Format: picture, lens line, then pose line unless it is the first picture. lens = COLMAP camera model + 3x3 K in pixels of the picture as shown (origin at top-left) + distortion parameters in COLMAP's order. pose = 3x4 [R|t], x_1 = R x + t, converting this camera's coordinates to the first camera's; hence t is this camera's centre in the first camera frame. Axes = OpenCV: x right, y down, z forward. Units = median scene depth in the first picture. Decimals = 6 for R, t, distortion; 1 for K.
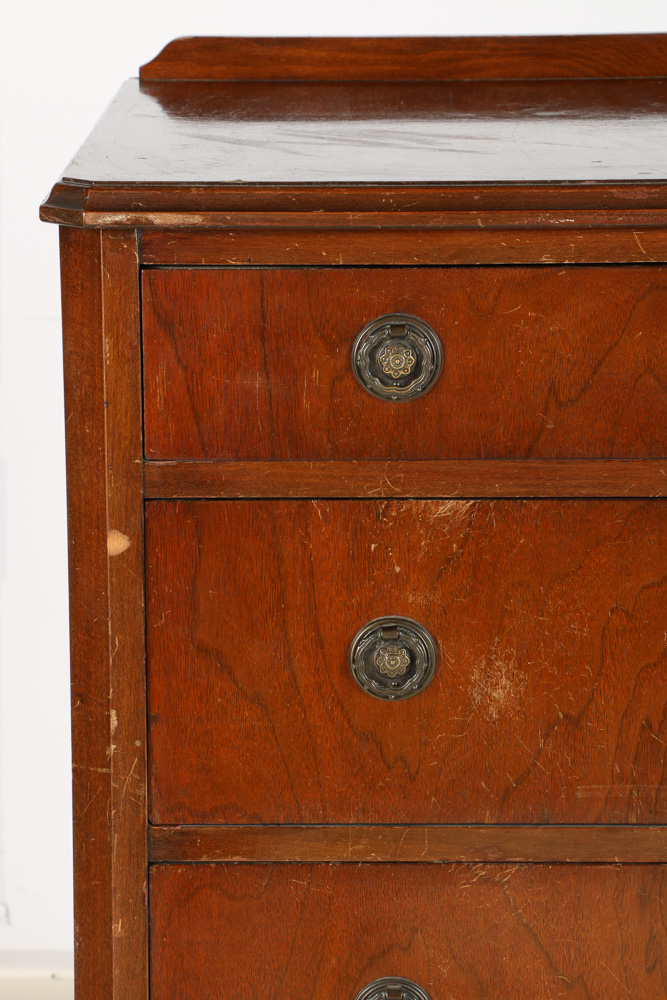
lens RADIAL K [[3130.1, 0, 327.9], [0, 3130.1, 505.3], [0, 0, 1]] dist [0.431231, 0.000000]
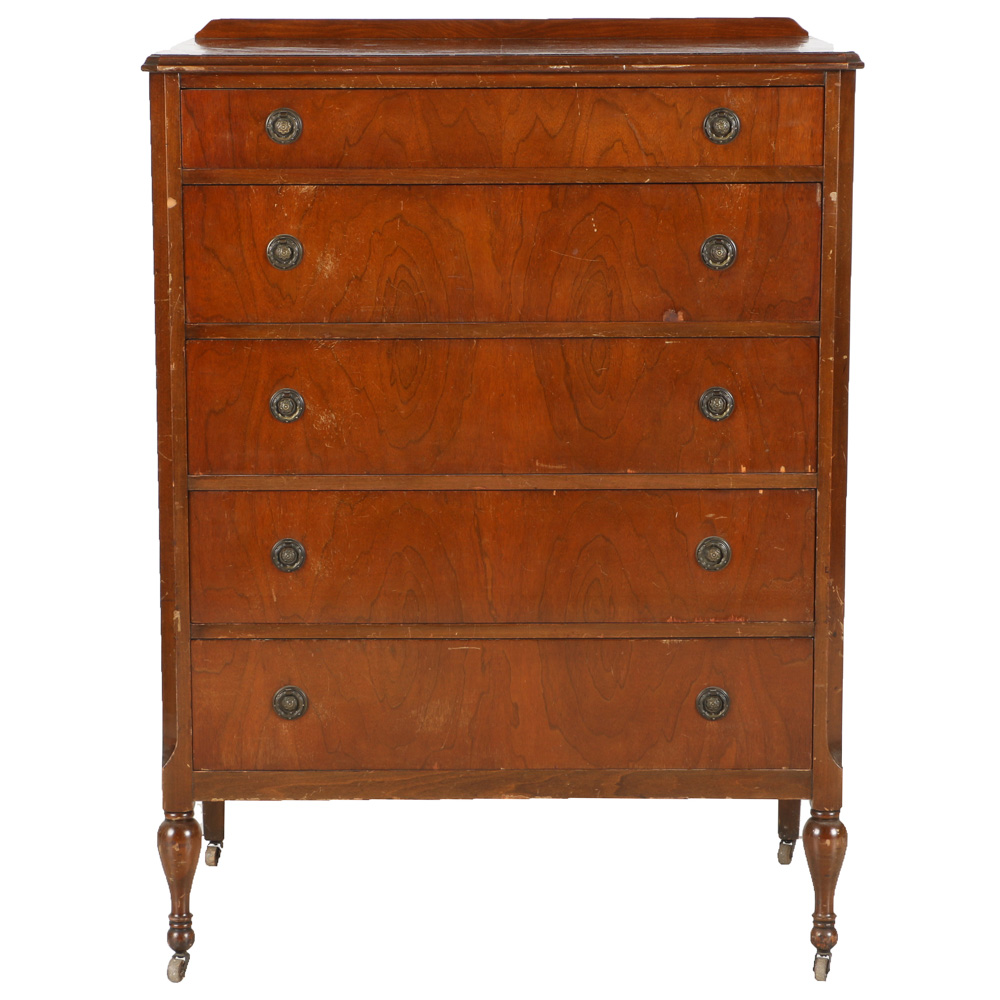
lens RADIAL K [[3350.2, 0, 497.3], [0, 3350.2, 497.5], [0, 0, 1]] dist [0.127070, 0.000000]
pose [[0.999993, 0.001004, -0.003723, 0.197072], [-0.001208, 0.998477, -0.055163, 0.384899], [0.003662, 0.055167, 0.998470, -1.604439]]
